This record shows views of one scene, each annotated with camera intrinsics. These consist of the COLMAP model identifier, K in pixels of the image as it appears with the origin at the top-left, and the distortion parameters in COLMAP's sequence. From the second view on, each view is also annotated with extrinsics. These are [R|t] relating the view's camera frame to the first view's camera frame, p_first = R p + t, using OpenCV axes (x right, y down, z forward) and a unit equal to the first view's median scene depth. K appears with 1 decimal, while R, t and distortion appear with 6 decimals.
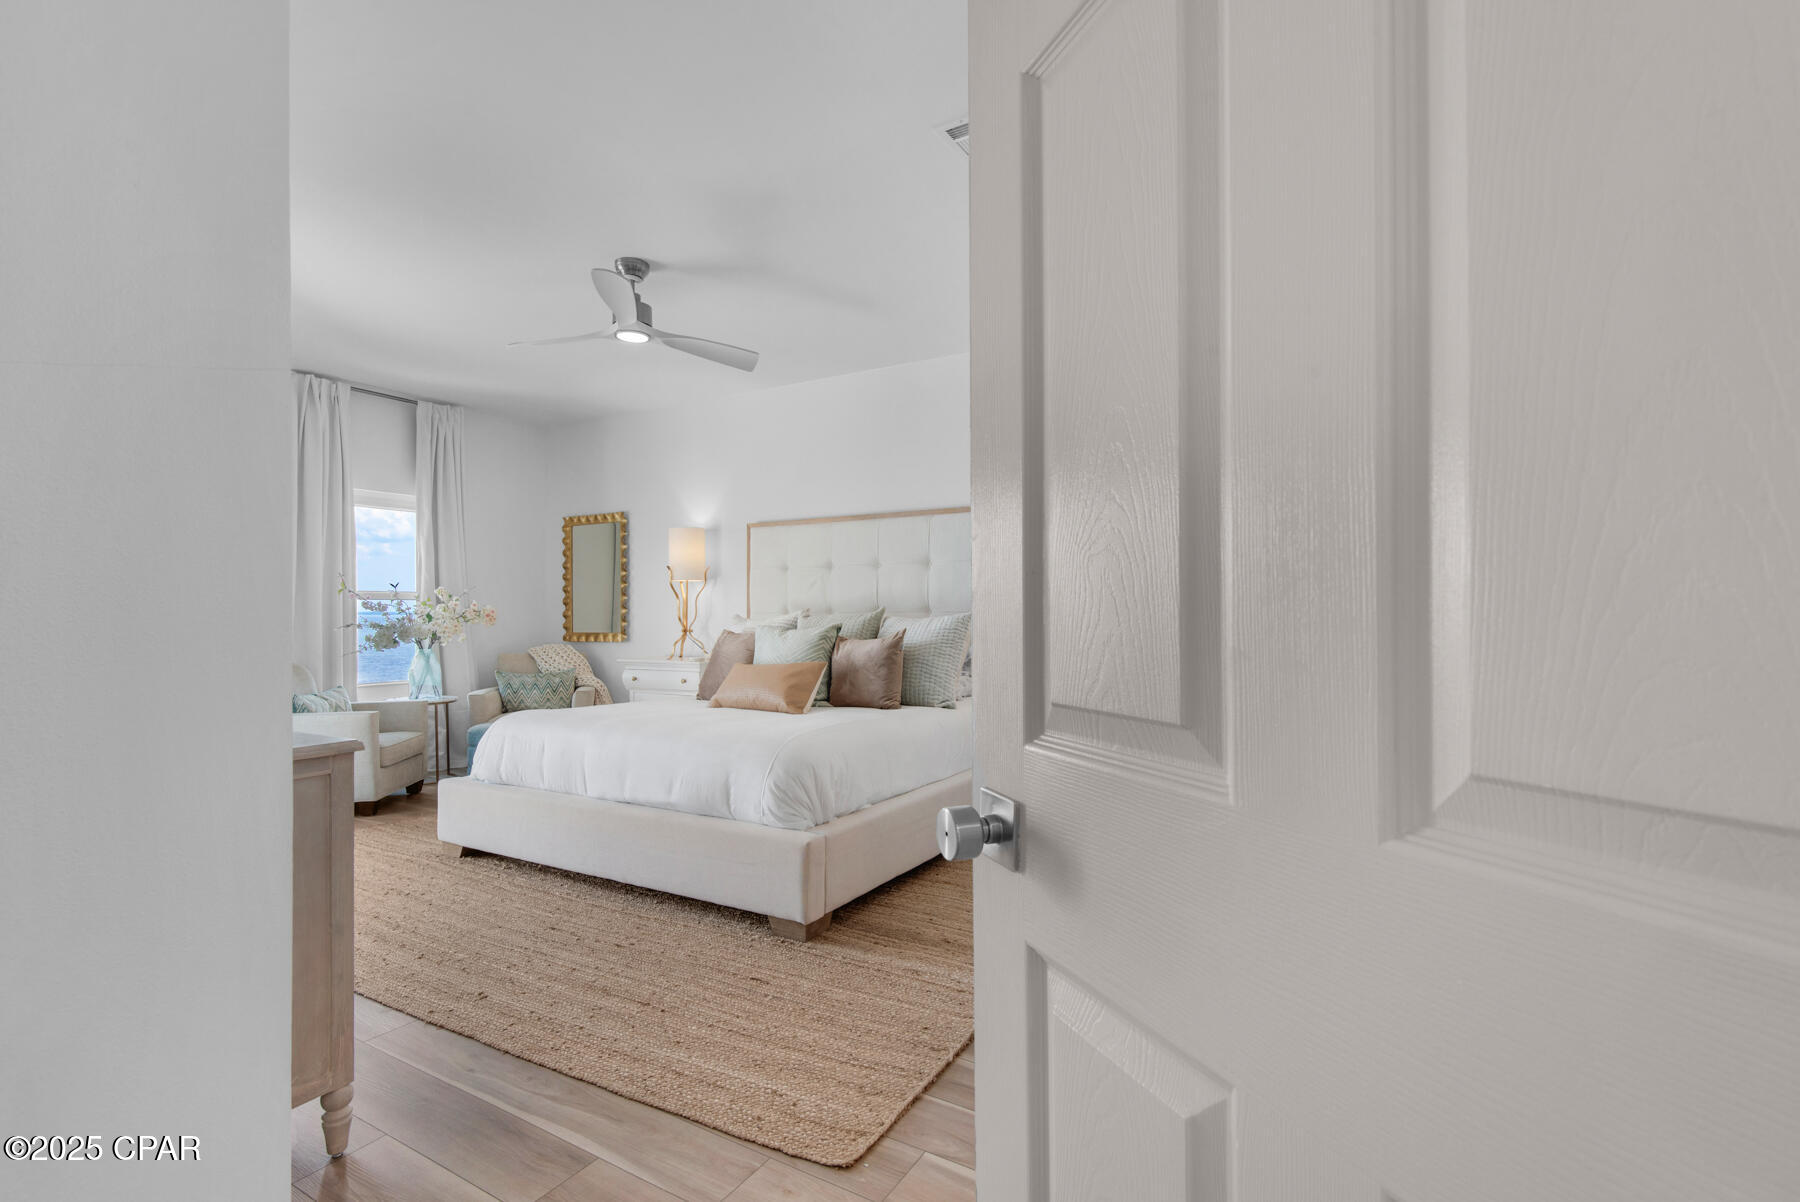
lens RADIAL K [[830.0, 0, 904.0], [0, 830.0, 618.1], [0, 0, 1]] dist [0.035439, -0.020736]
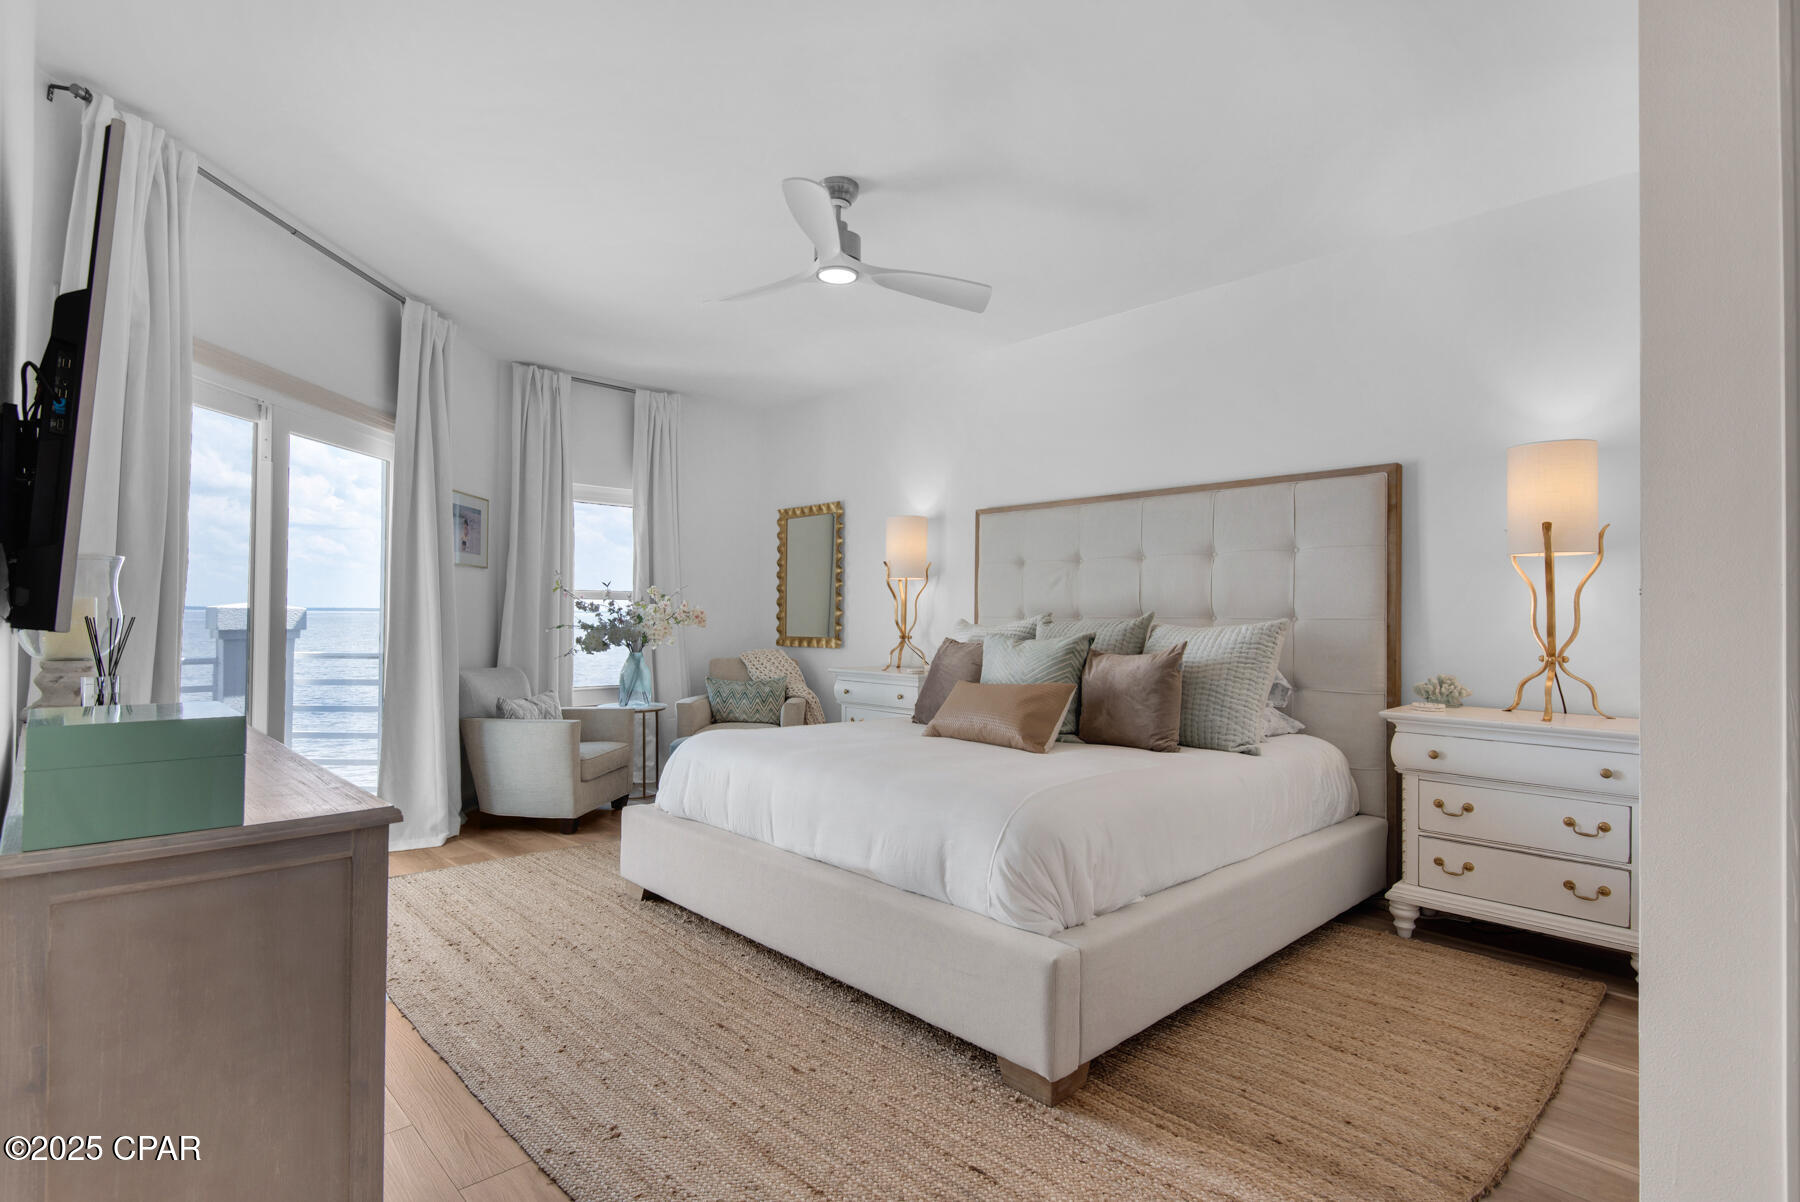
lens RADIAL K [[880.4, 0, 896.8], [0, 880.4, 603.1], [0, 0, 1]] dist [0.031104, -0.000119]
pose [[0.961333, 0.005884, -0.275327, -0.021866], [-0.011451, 0.999761, -0.018614, -0.002901], [0.275152, 0.021047, 0.961170, 0.136705]]
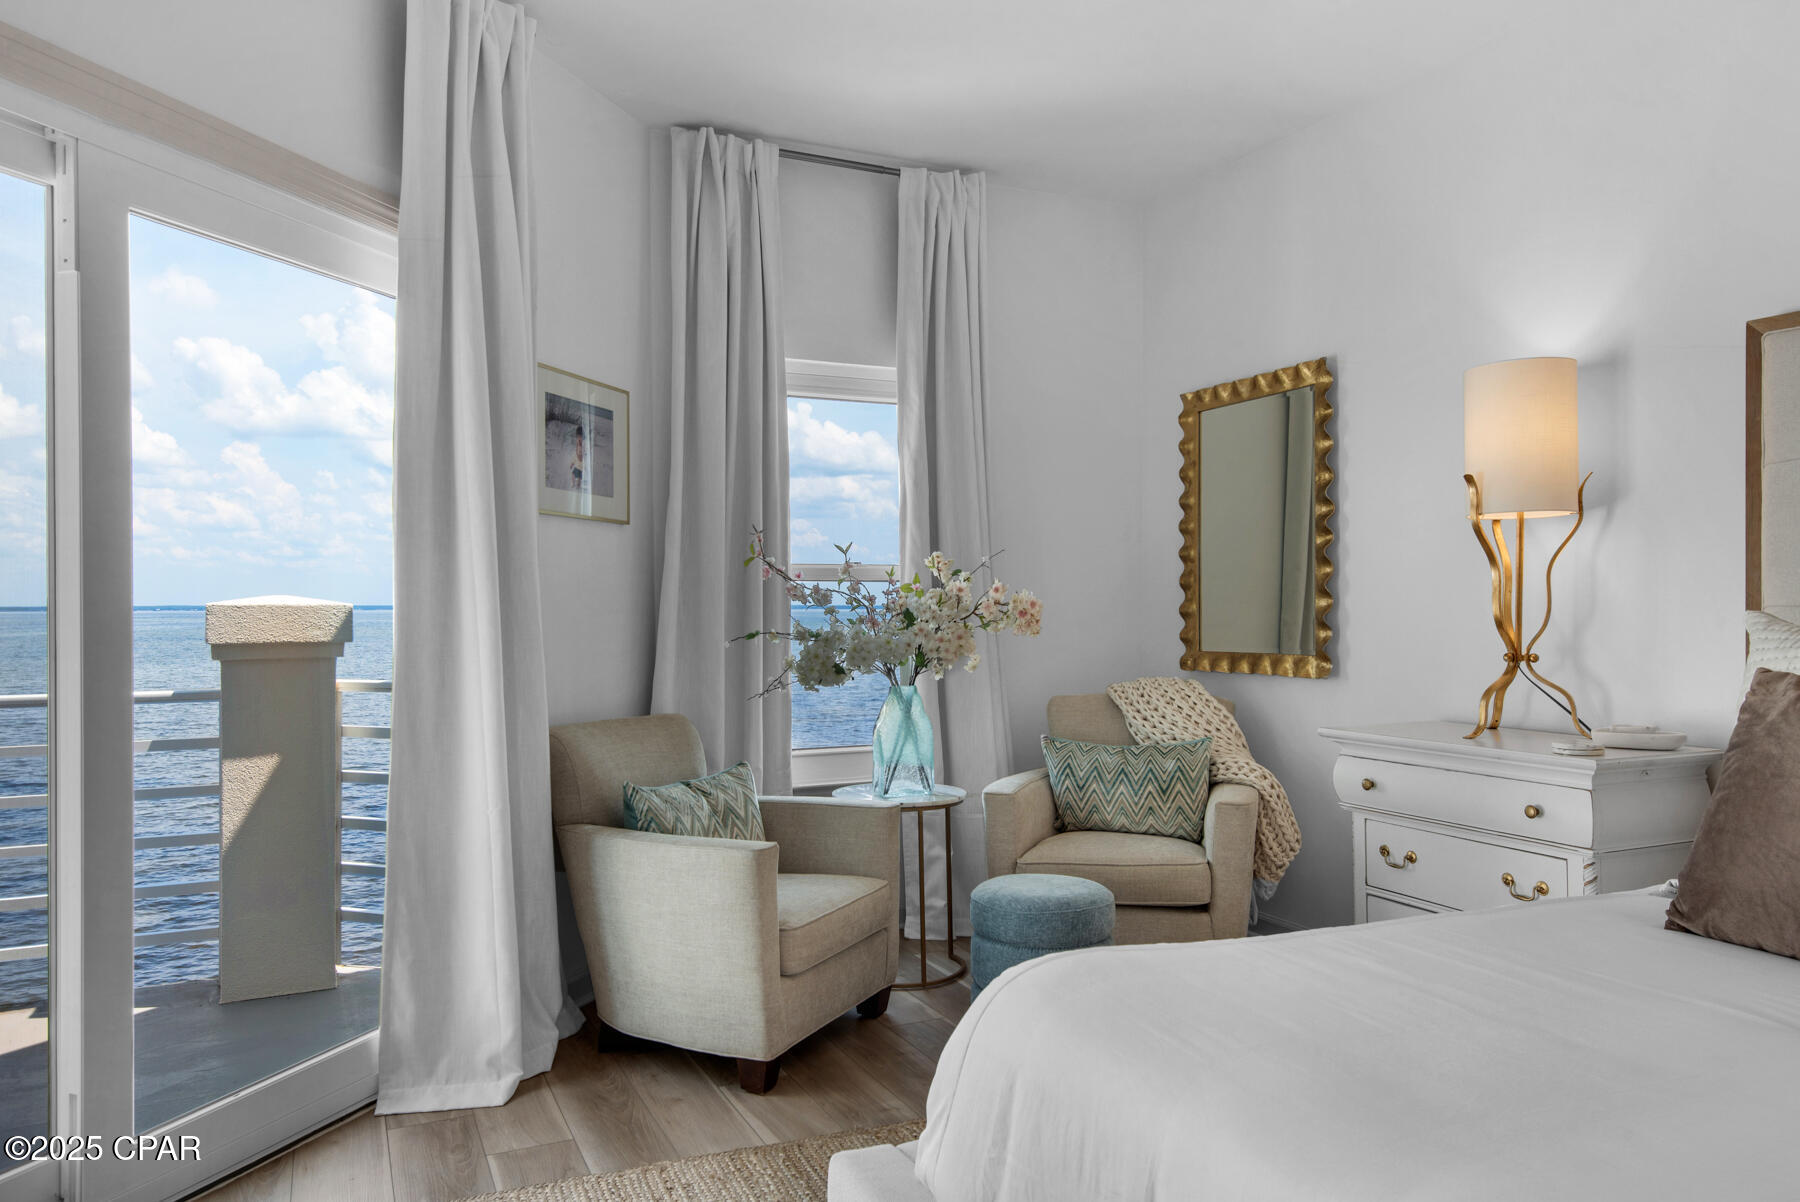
lens RADIAL K [[1209.6, 0, 900.0], [0, 1209.6, 601.0], [0, 0, 1]] dist [0.007290, 0.000101]
pose [[0.824400, -0.003440, -0.565997, -0.199967], [-0.001940, 0.999958, -0.008902, -0.003960], [0.566004, 0.008437, 0.824360, 0.459534]]
